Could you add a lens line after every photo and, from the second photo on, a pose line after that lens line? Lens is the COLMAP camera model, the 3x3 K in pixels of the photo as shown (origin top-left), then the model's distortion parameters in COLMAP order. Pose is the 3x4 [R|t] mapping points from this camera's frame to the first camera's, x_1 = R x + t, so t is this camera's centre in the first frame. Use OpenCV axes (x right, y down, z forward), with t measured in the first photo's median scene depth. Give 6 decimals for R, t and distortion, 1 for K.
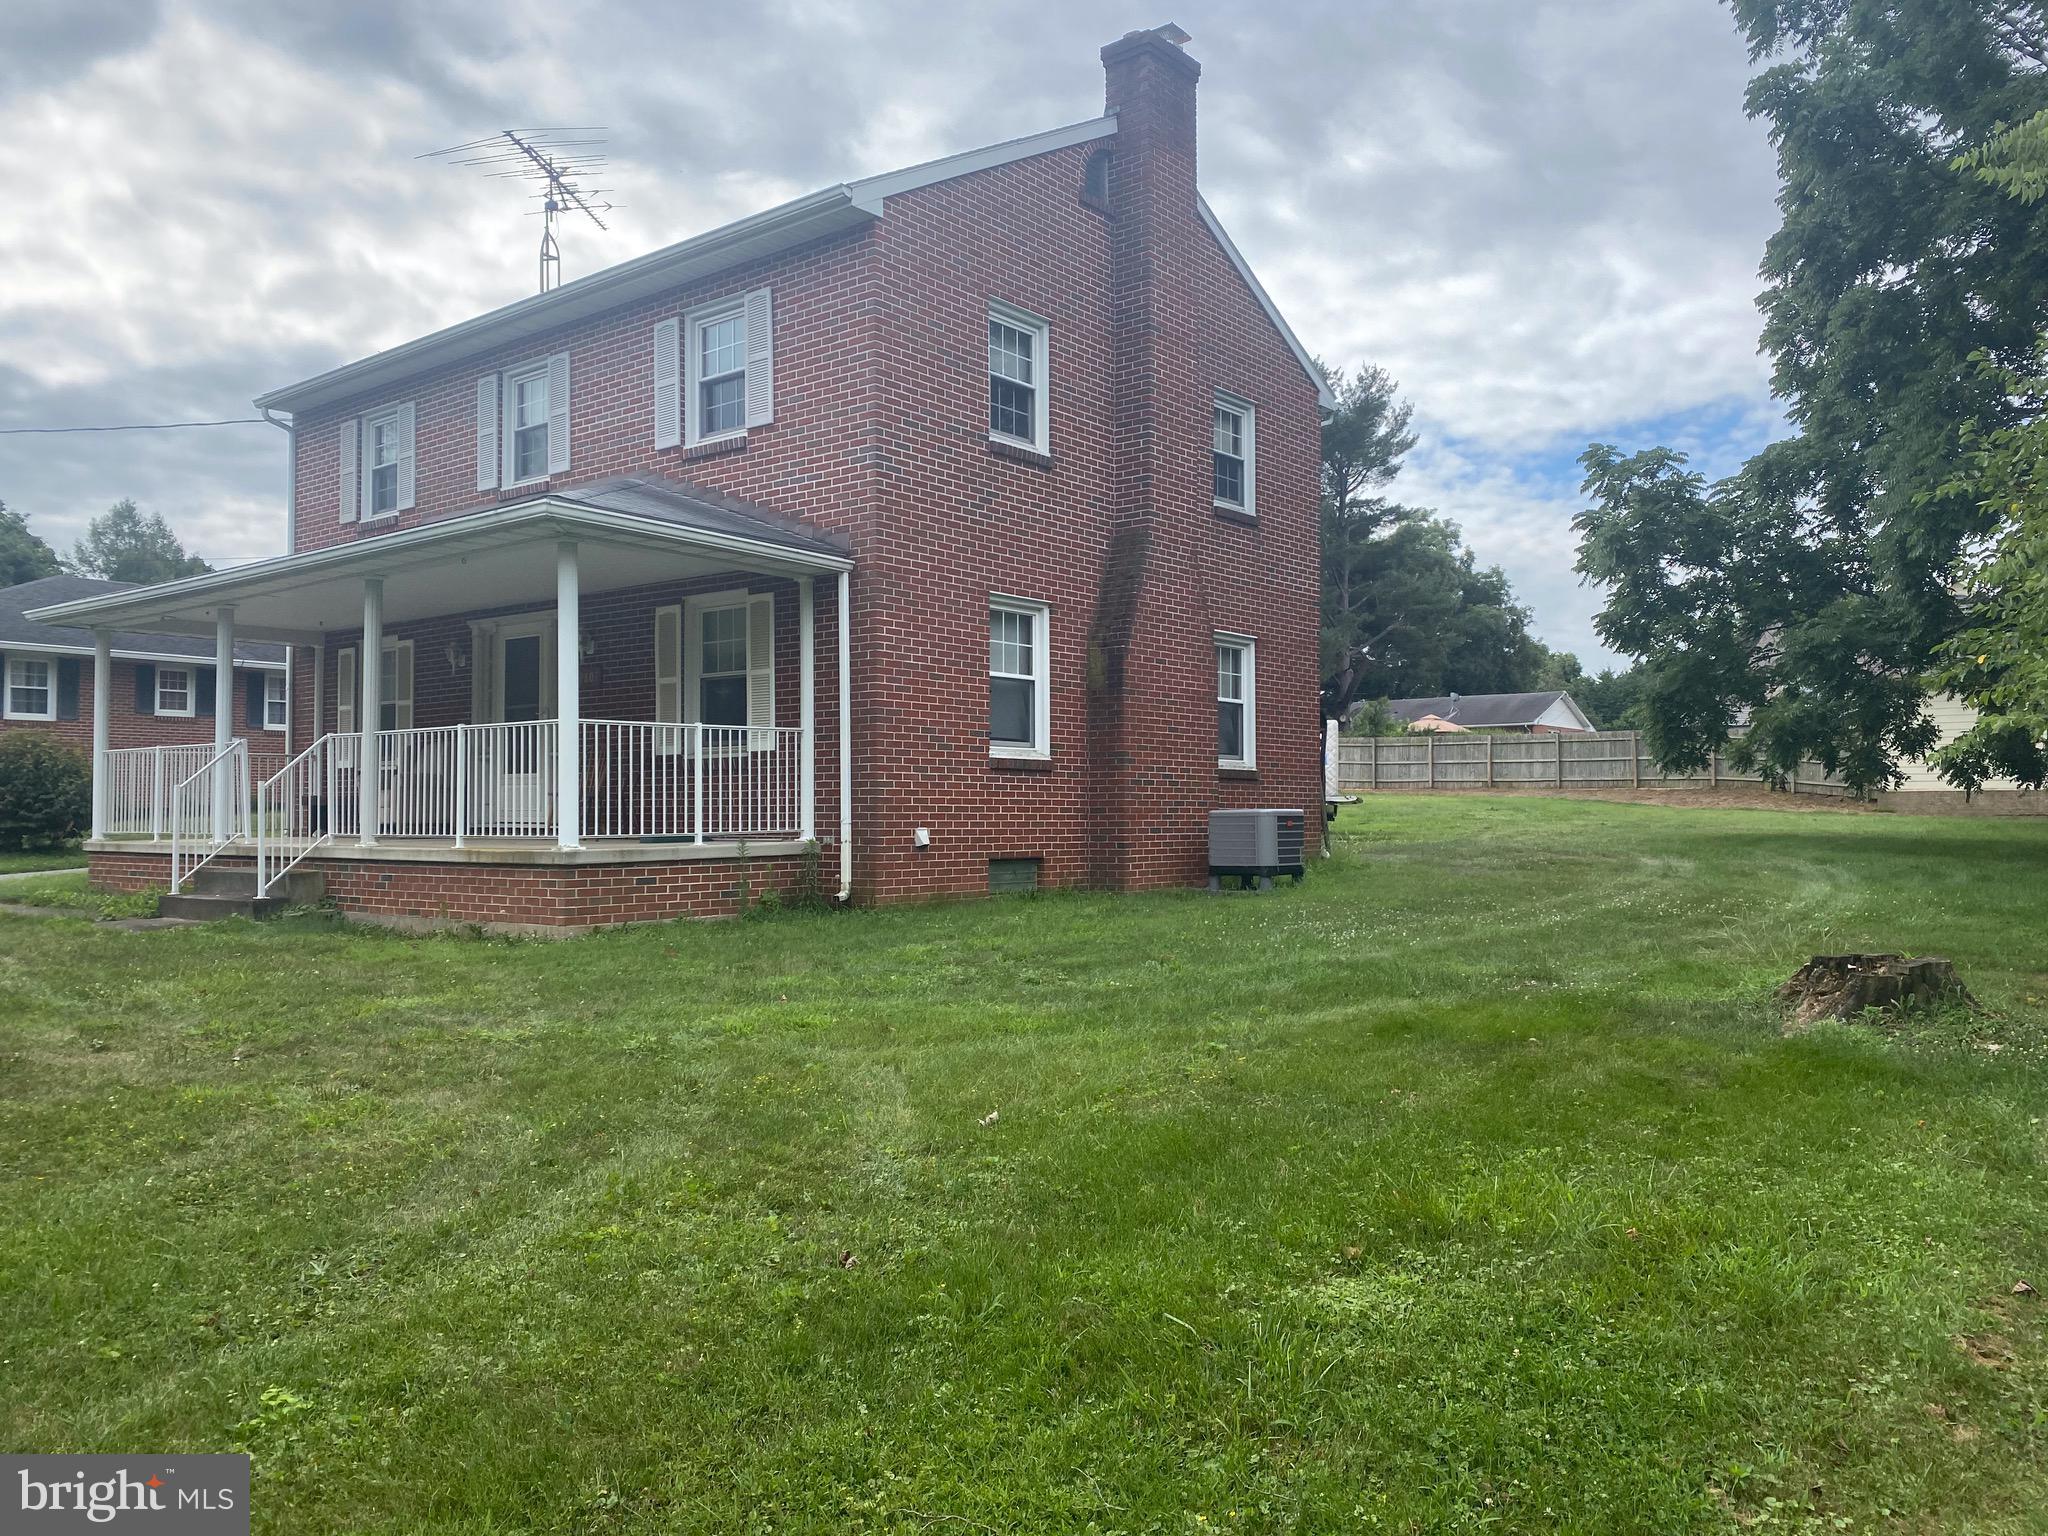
lens RADIAL K [[1496.2, 0, 1024.0], [0, 1496.2, 768.0], [0, 0, 1]] dist [0.152374, 0.000152]
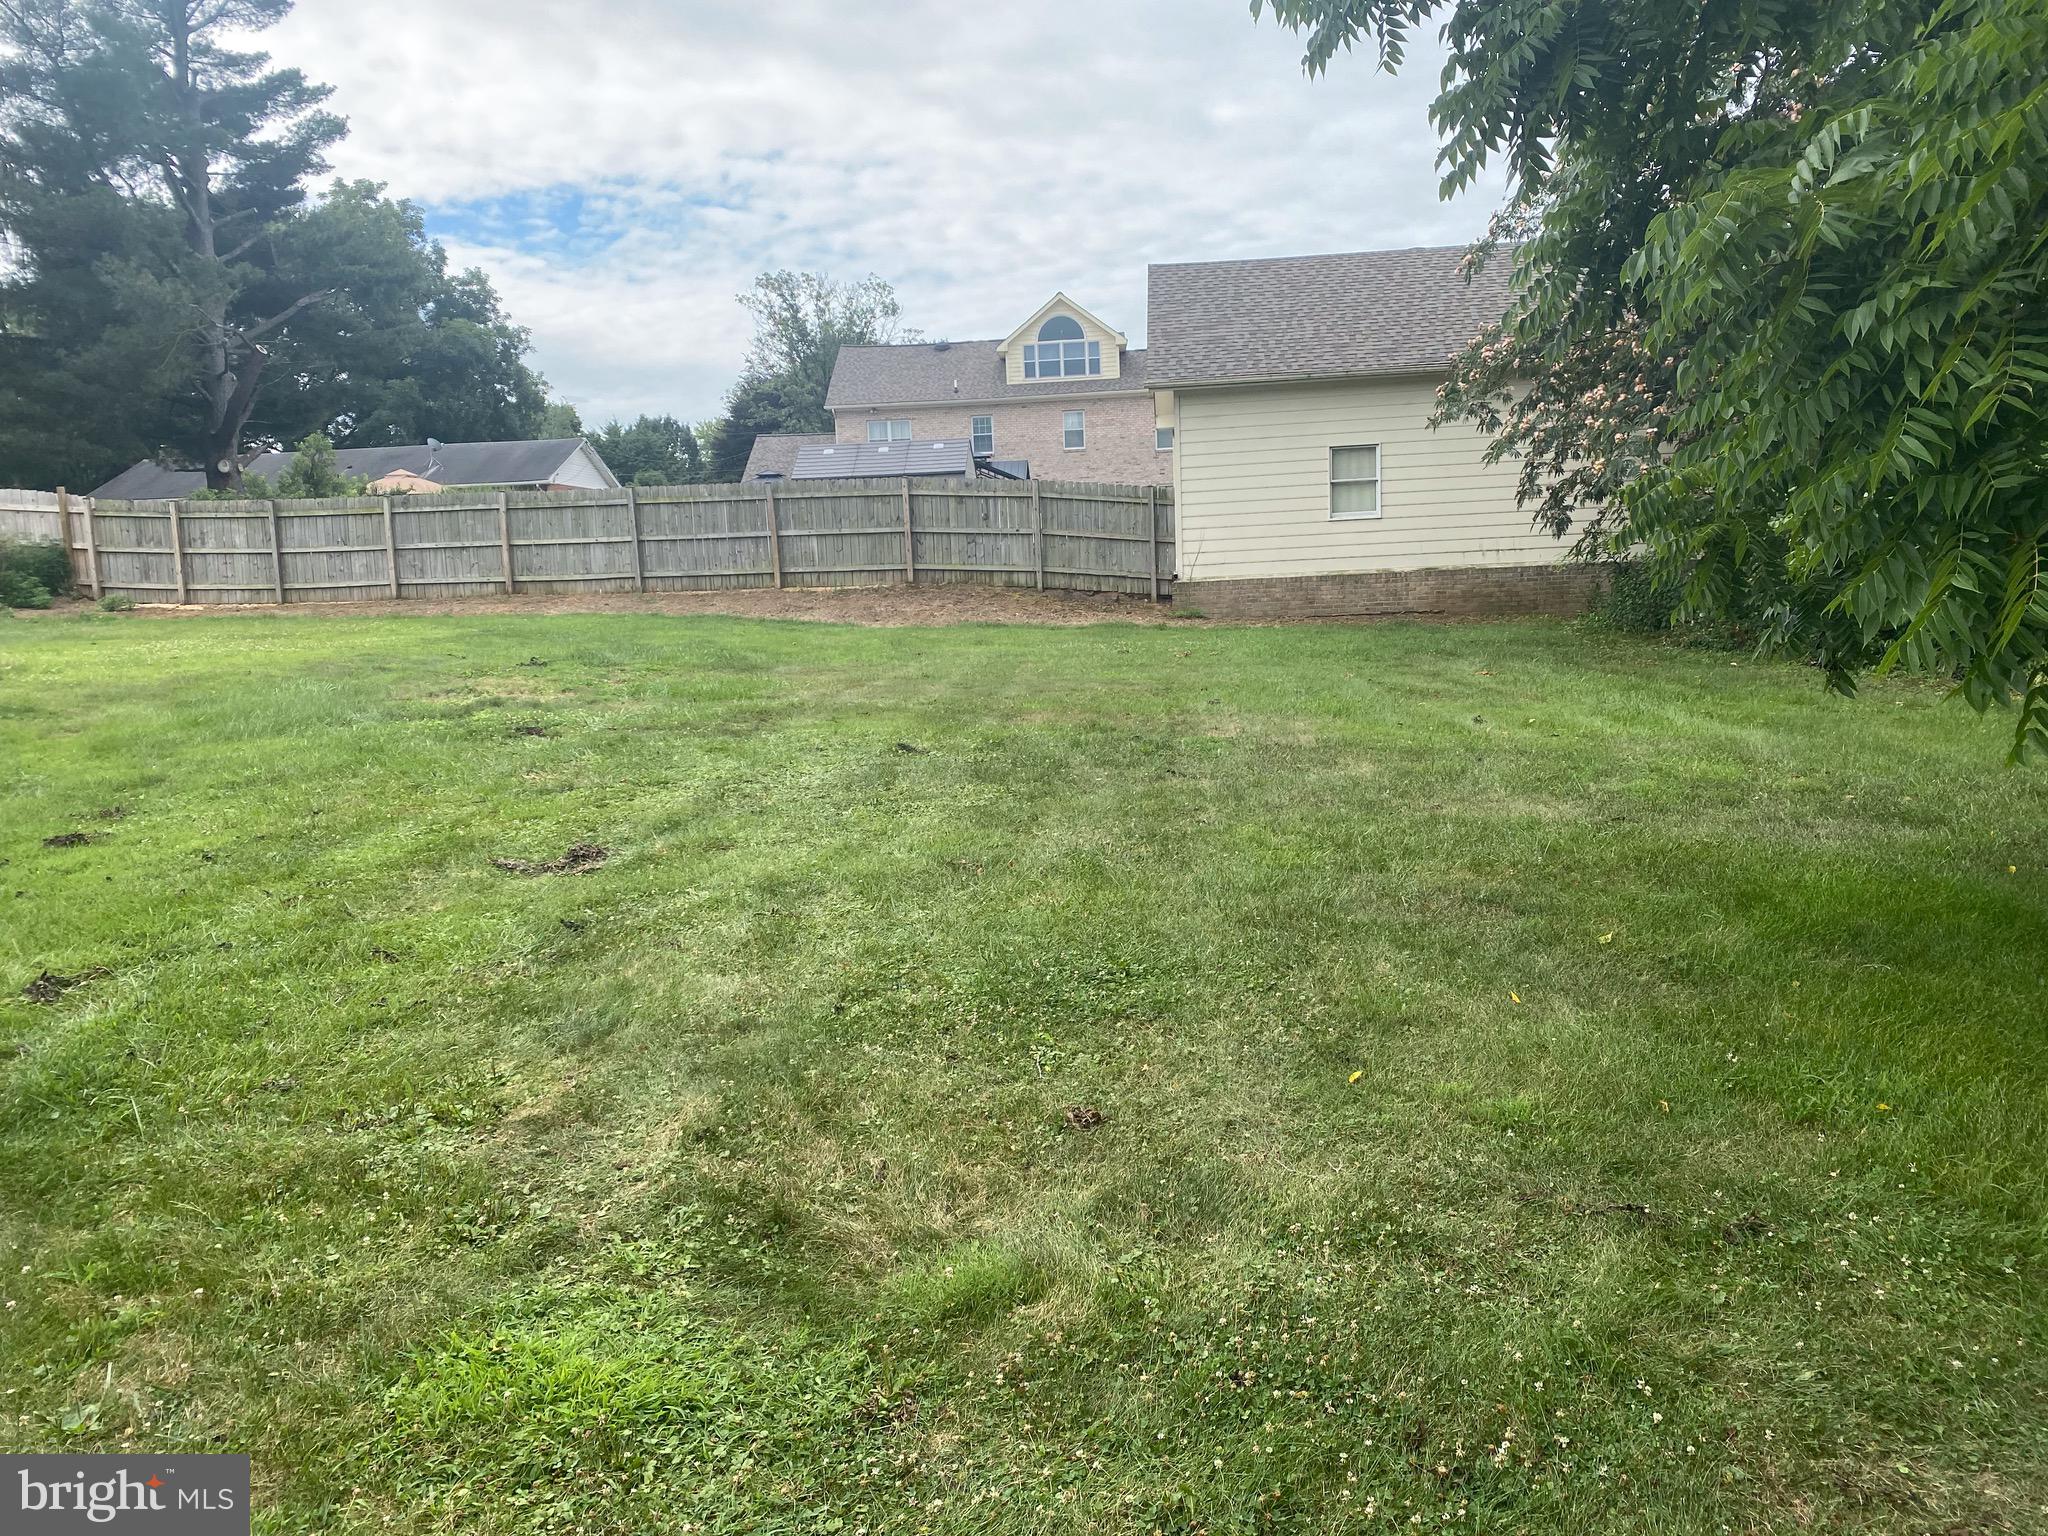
lens RADIAL K [[1570.4, 0, 1024.0], [0, 1570.4, 768.0], [0, 0, 1]] dist [0.003997, -0.005668]
pose [[0.809617, -0.108838, 0.576779, 0.077753], [0.024925, 0.988147, 0.151476, -0.003093], [-0.586428, -0.108262, 0.802734, 0.268815]]
